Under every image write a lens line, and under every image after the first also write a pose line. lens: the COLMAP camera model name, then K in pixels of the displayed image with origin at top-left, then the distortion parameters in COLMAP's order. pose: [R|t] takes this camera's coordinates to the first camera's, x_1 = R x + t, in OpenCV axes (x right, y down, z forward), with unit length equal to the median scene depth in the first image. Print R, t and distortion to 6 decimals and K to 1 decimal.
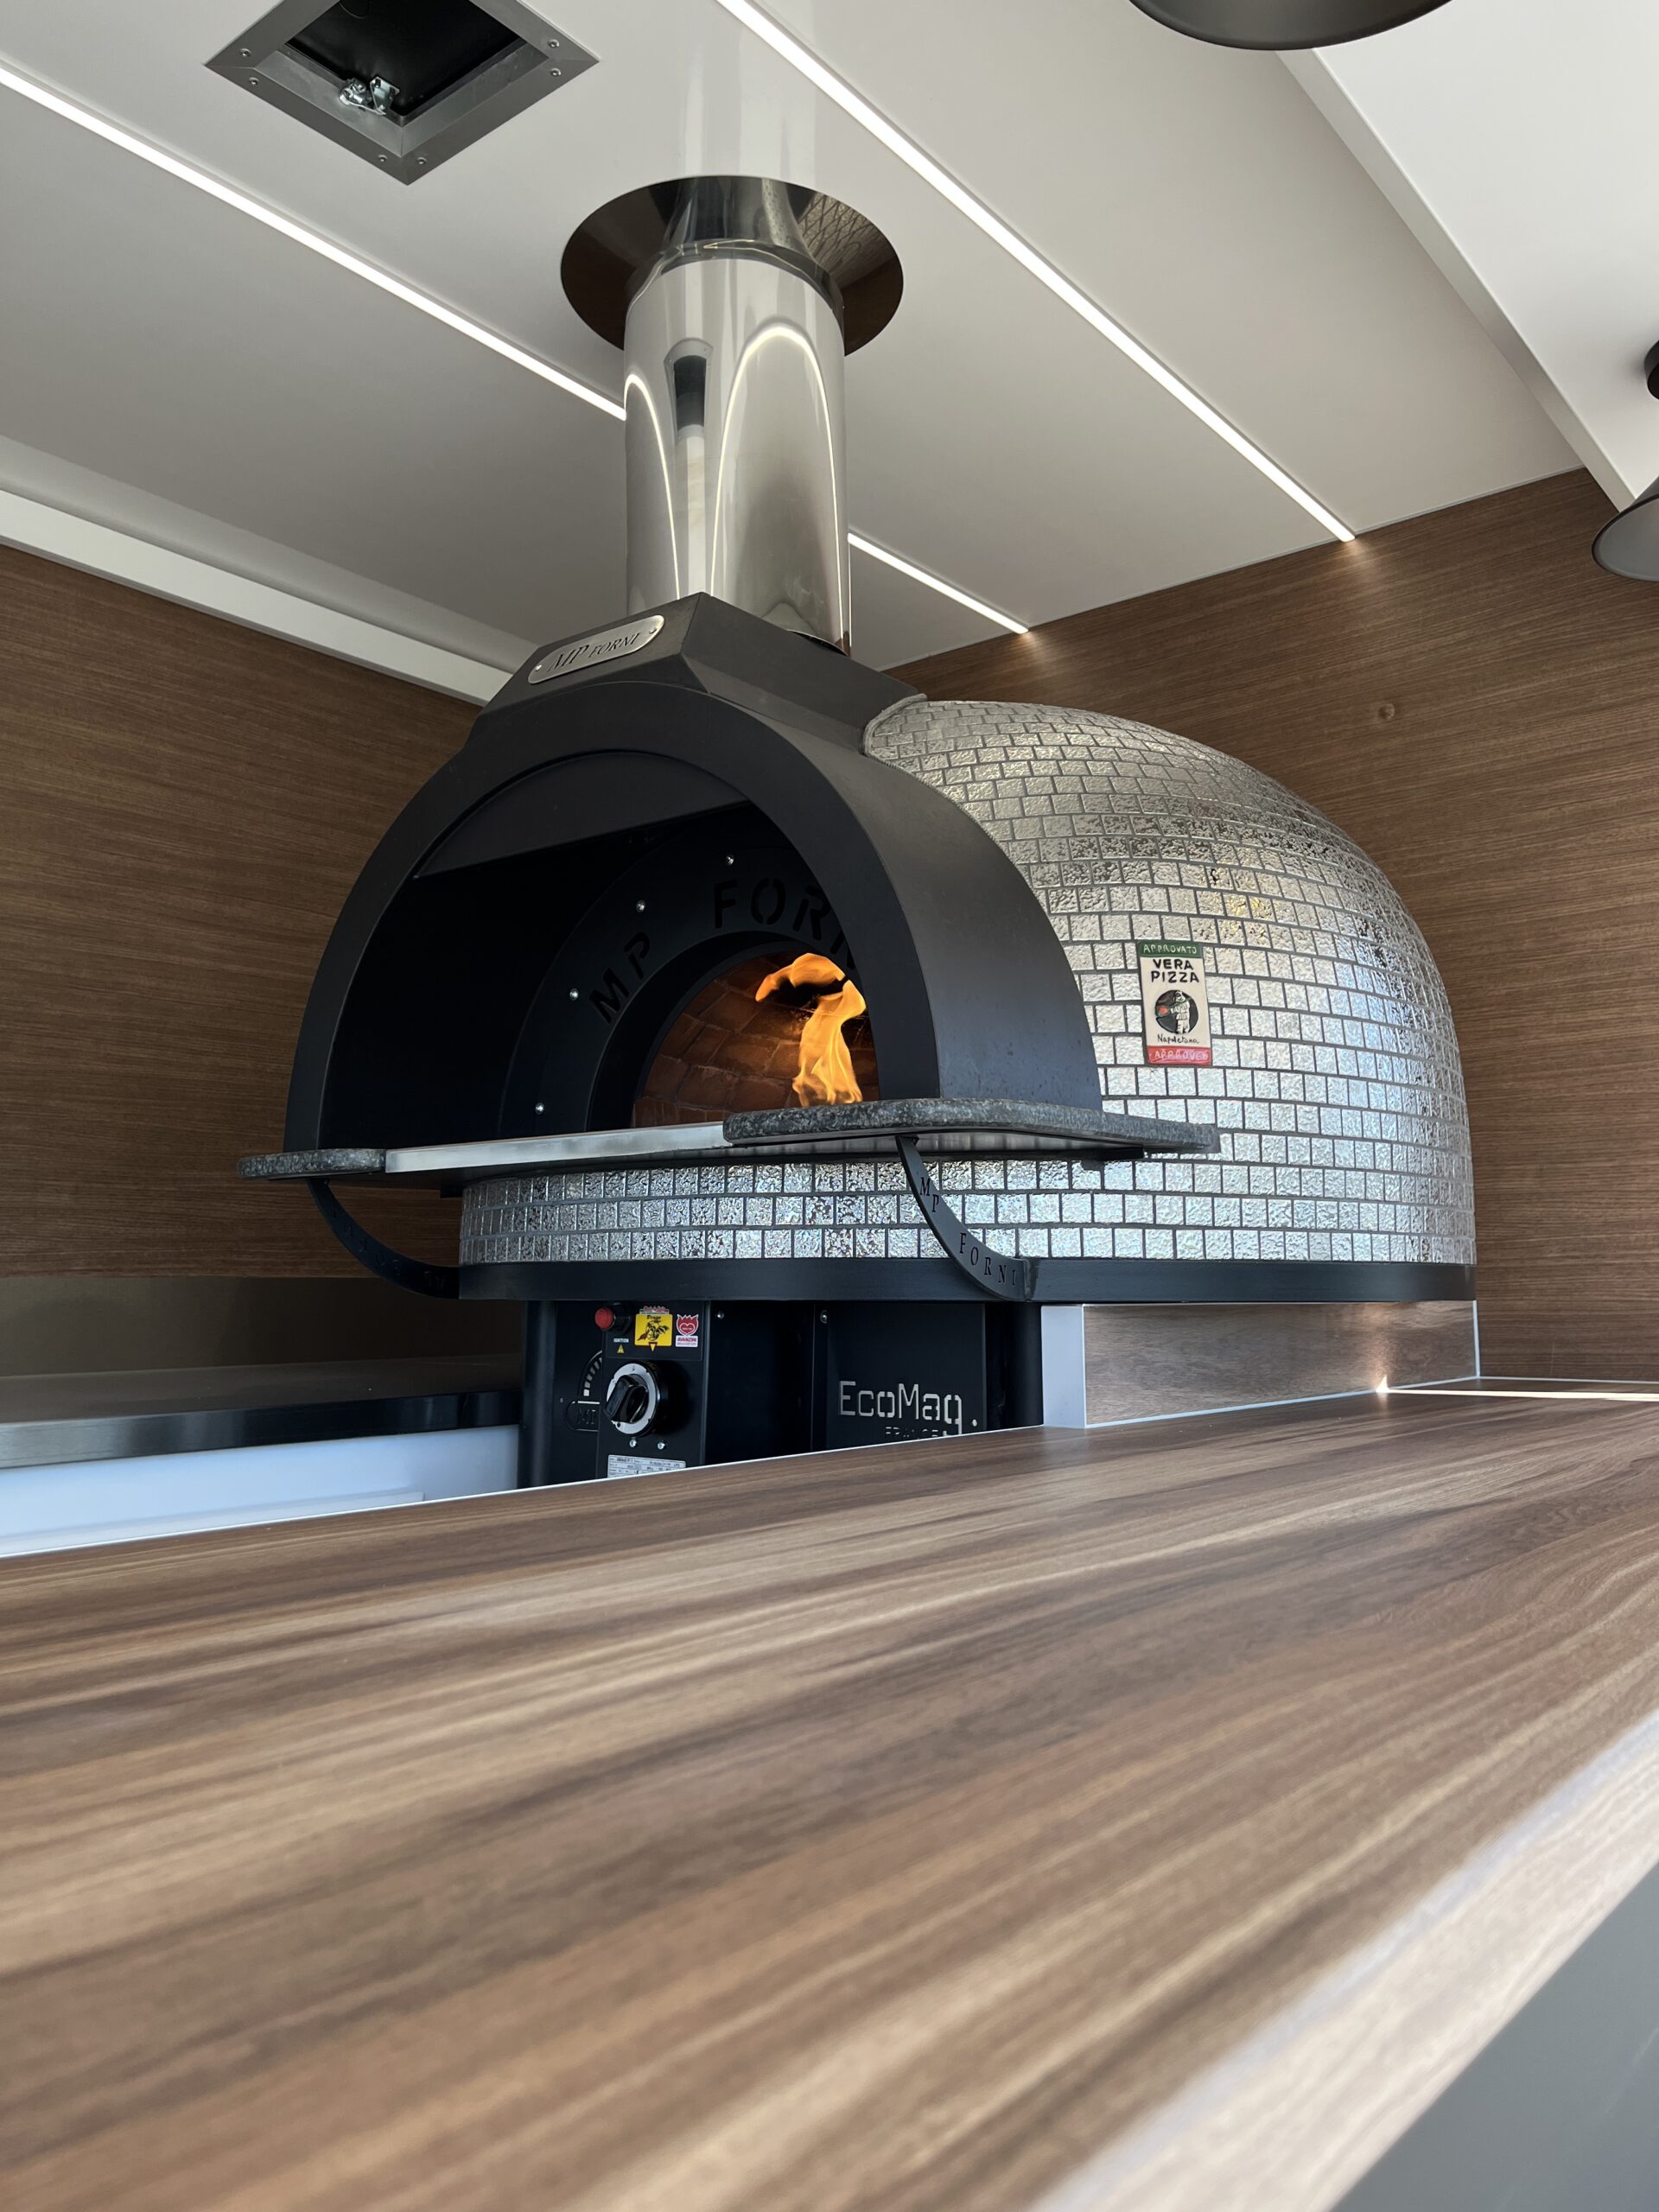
lens RADIAL K [[1829.2, 0, 834.9], [0, 1829.2, 1066.4], [0, 0, 1]] dist [0.003717, -0.001562]
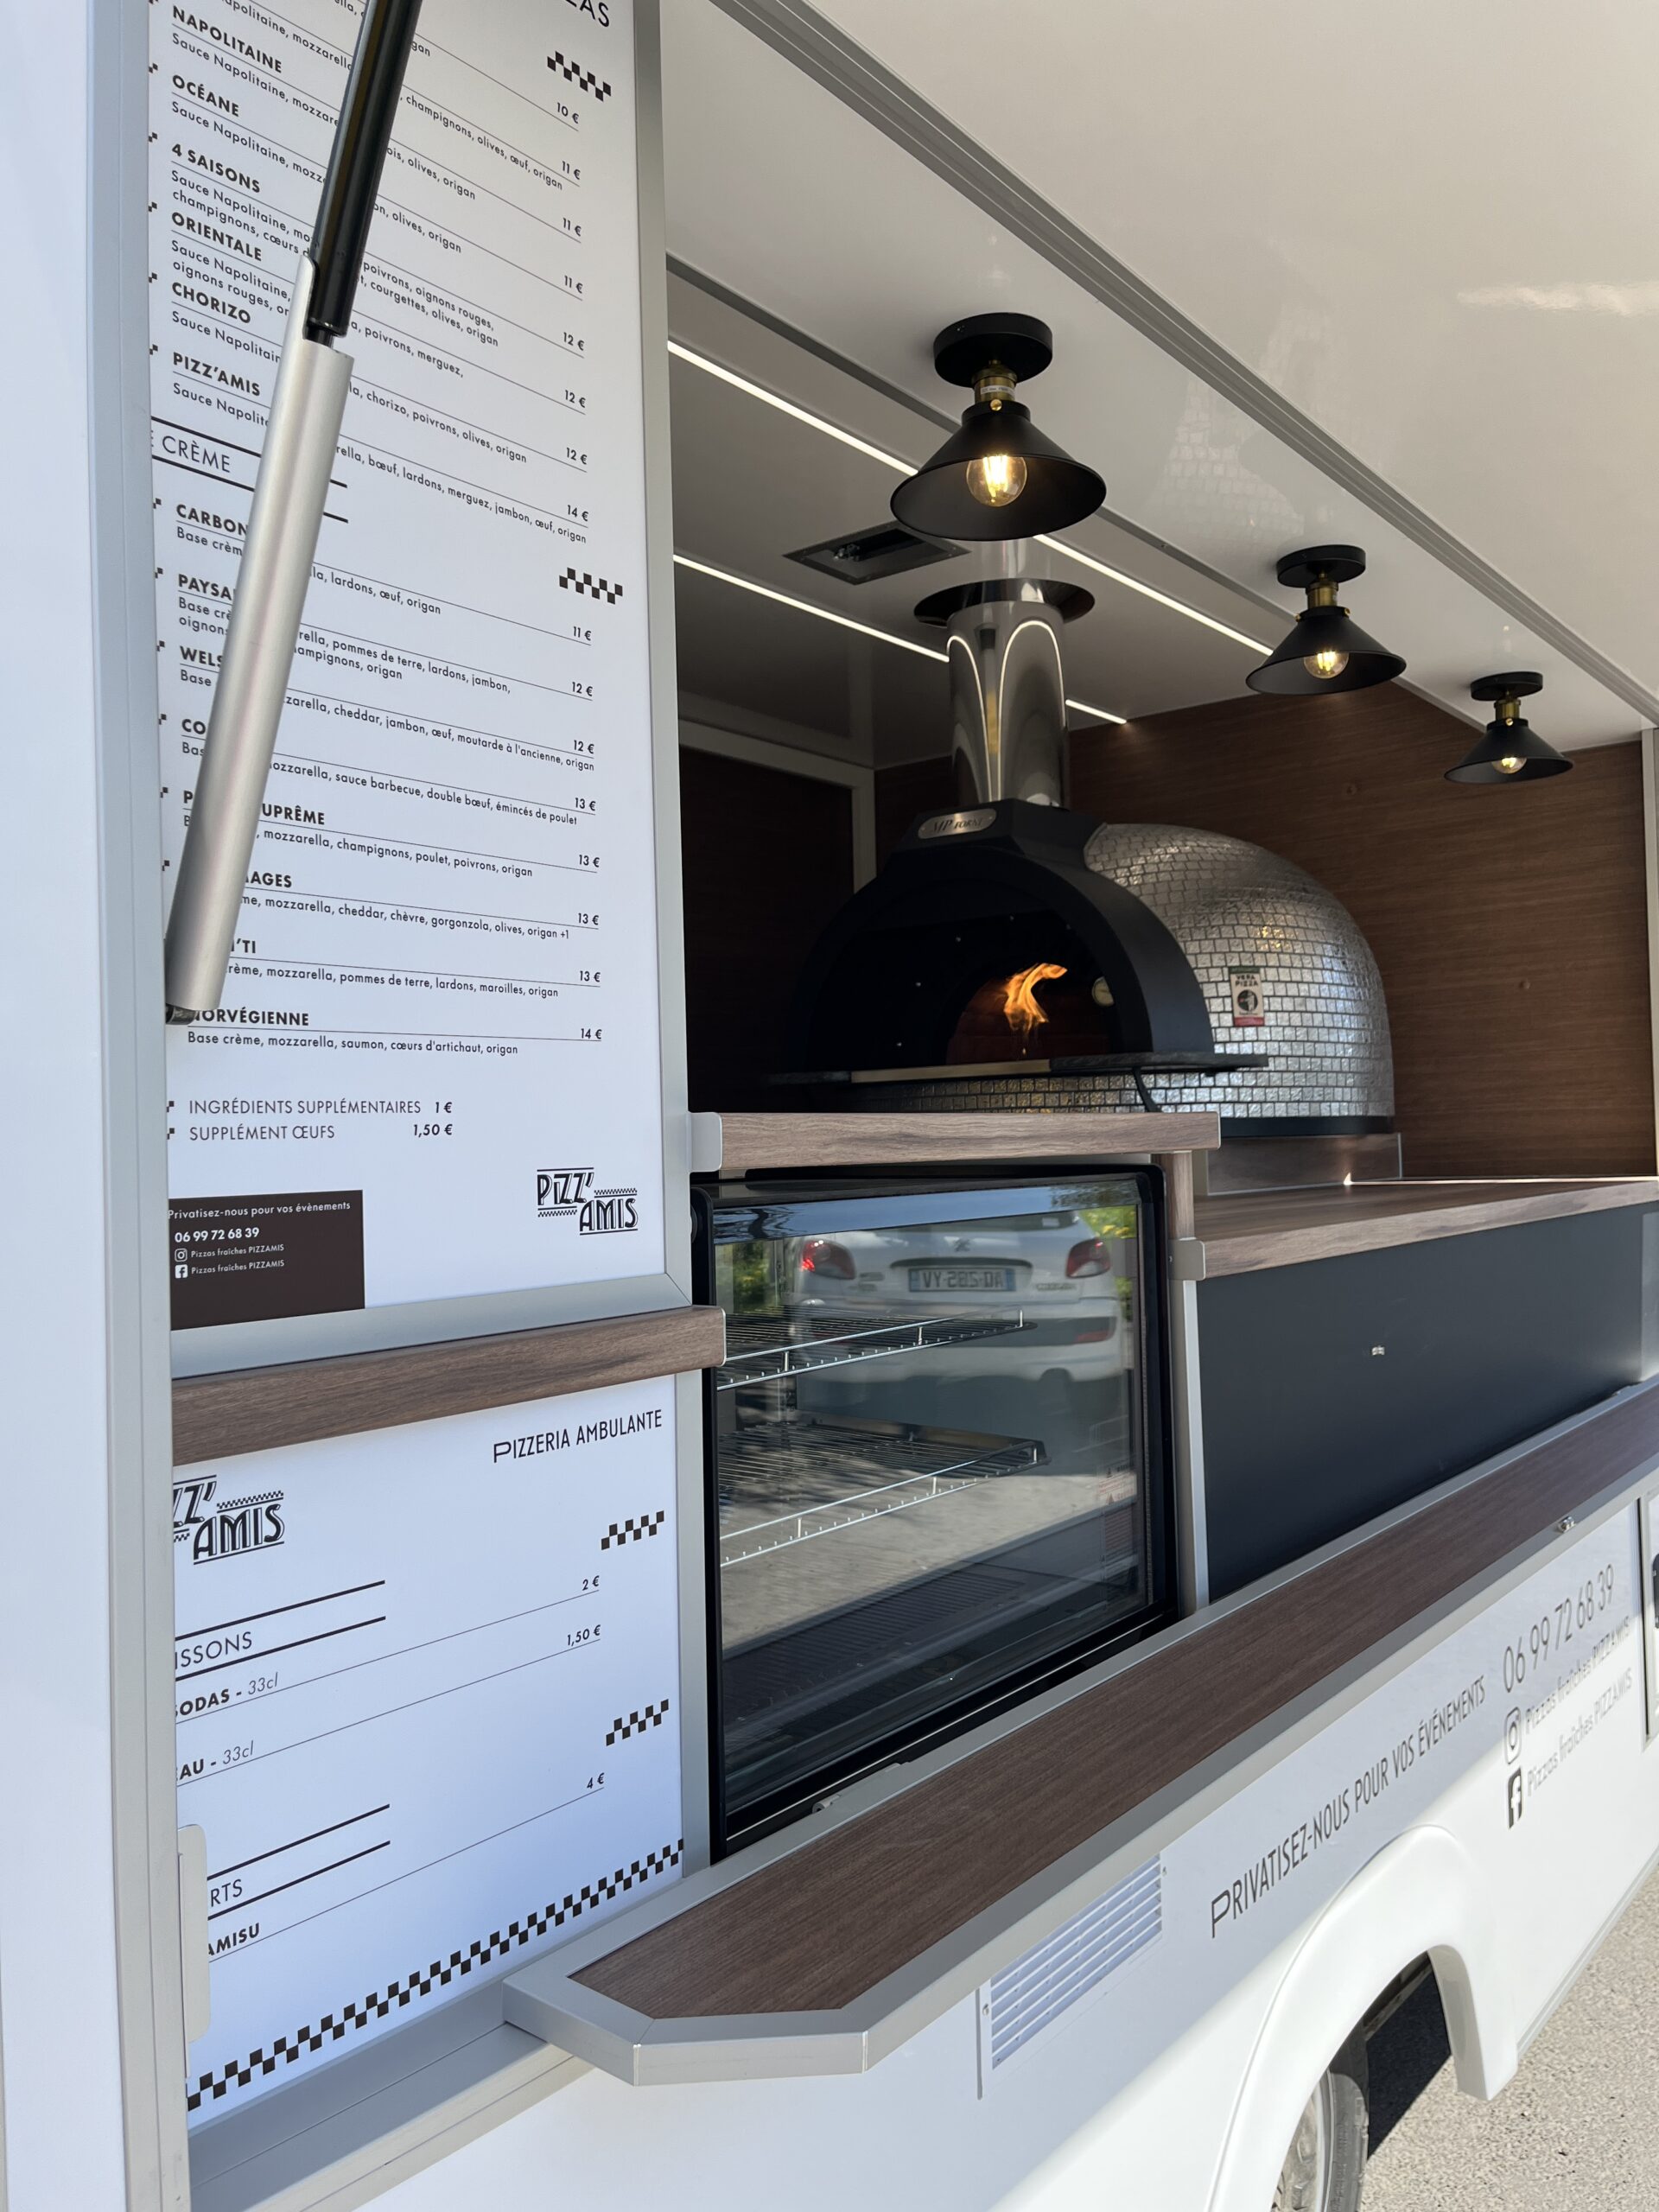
lens RADIAL K [[1743.2, 0, 829.5], [0, 1743.2, 1106.0], [0, 0, 1]] dist [-0.013361, -0.001522]
pose [[0.999731, -0.022781, -0.004397, -0.284855], [0.023103, 0.994866, 0.098524, -0.115991], [0.002130, -0.098599, 0.995125, -0.995909]]
